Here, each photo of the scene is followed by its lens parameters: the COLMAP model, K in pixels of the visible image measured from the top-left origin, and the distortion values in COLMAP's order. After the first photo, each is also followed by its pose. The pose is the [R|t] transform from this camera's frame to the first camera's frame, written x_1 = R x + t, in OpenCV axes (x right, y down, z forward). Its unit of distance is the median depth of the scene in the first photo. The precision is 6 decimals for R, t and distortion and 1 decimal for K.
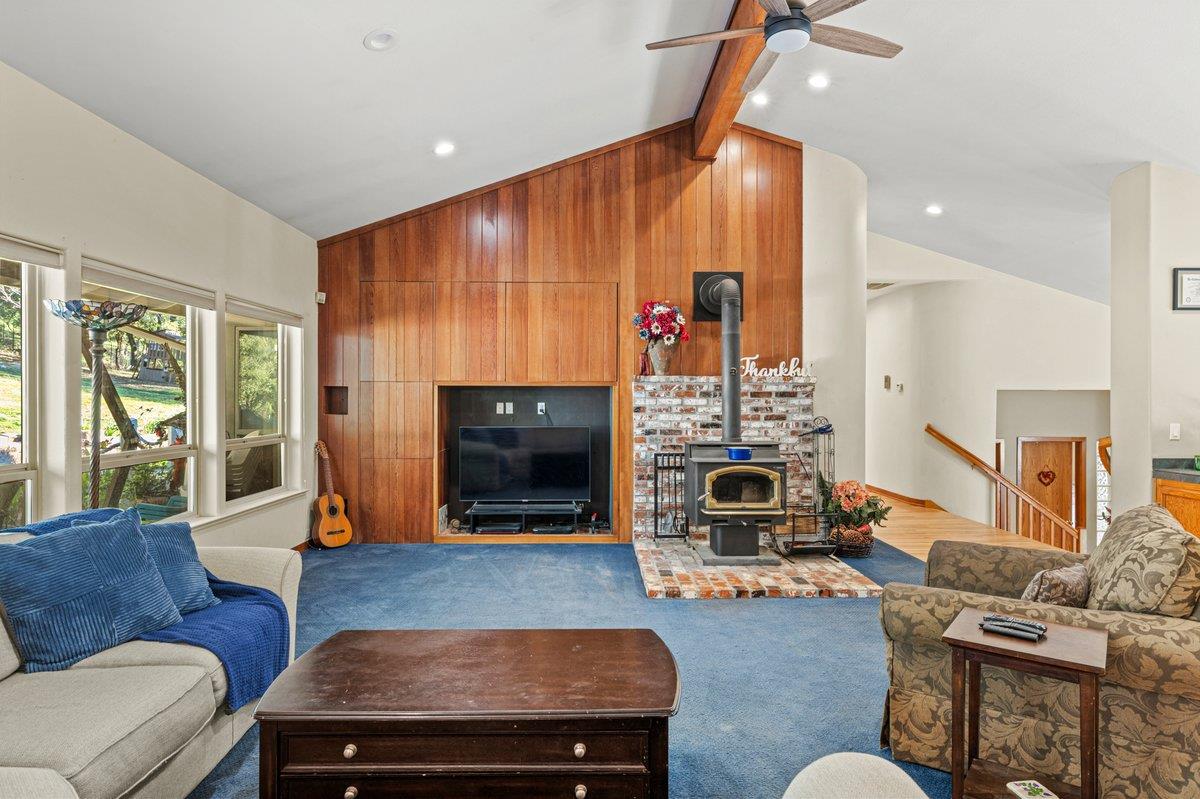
lens RADIAL K [[670.1, 0, 599.4], [0, 670.1, 401.7], [0, 0, 1]] dist [0.007190, -0.001043]
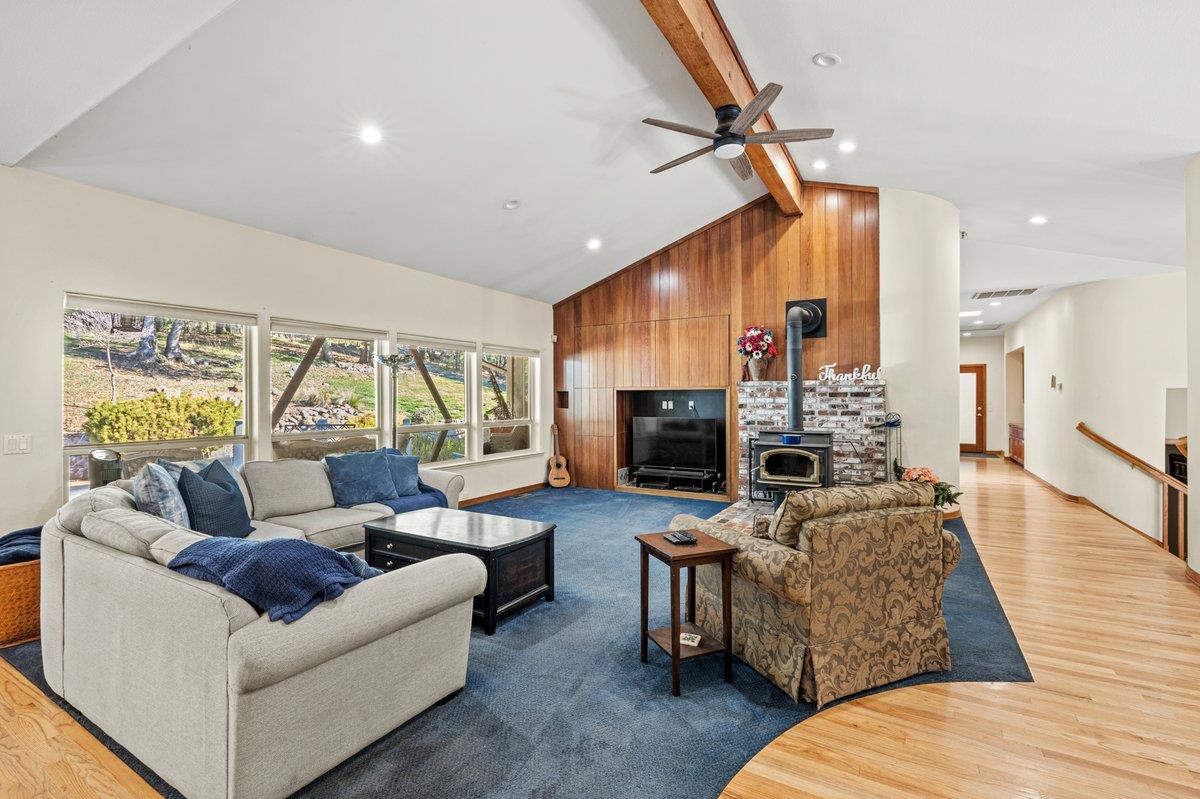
lens RADIAL K [[518.9, 0, 607.3], [0, 518.9, 401.0], [0, 0, 1]] dist [0.002612, 0.000204]
pose [[0.865134, 0.000160, -0.501541, 0.349513], [-0.000404, 1.000000, -0.000377, 0.001549], [0.501541, 0.000529, 0.865134, -0.058091]]
